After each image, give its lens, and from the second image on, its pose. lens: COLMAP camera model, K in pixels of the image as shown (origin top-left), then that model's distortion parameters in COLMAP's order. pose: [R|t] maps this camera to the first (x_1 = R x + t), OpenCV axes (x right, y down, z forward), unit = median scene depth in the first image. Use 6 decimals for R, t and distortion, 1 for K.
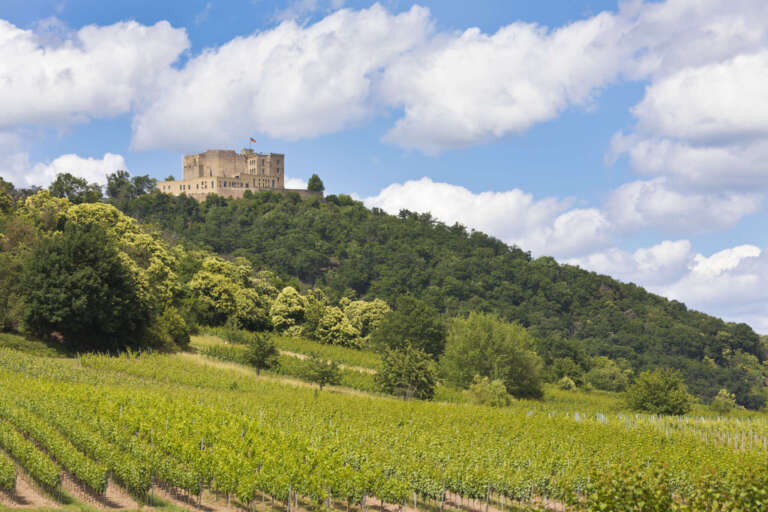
lens RADIAL K [[2336.0, 0, 384.1], [0, 2336.0, 254.1], [0, 0, 1]] dist [-0.110662, 0.000000]
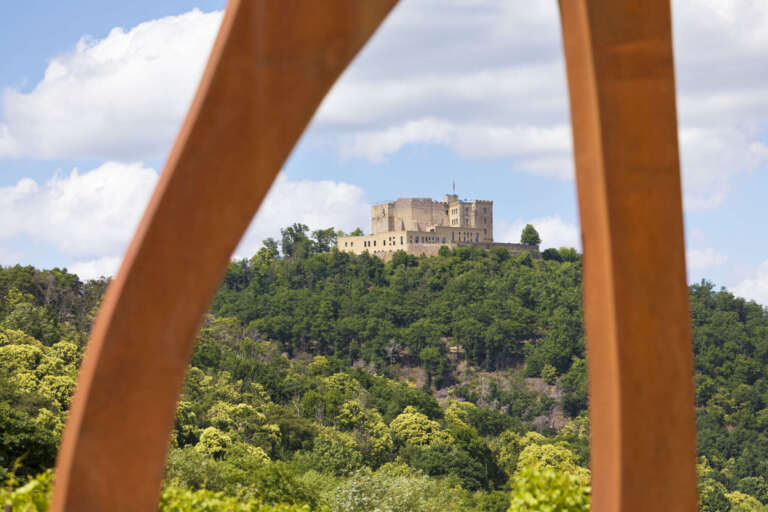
lens RADIAL K [[3074.5, 0, 379.6], [0, 3074.5, 258.0], [0, 0, 1]] dist [-0.143048, 0.000000]
pose [[0.989396, -0.011006, -0.144828, 0.079815], [0.010501, 0.999936, -0.004250, -0.018718], [0.144866, 0.002685, 0.989448, -0.103555]]
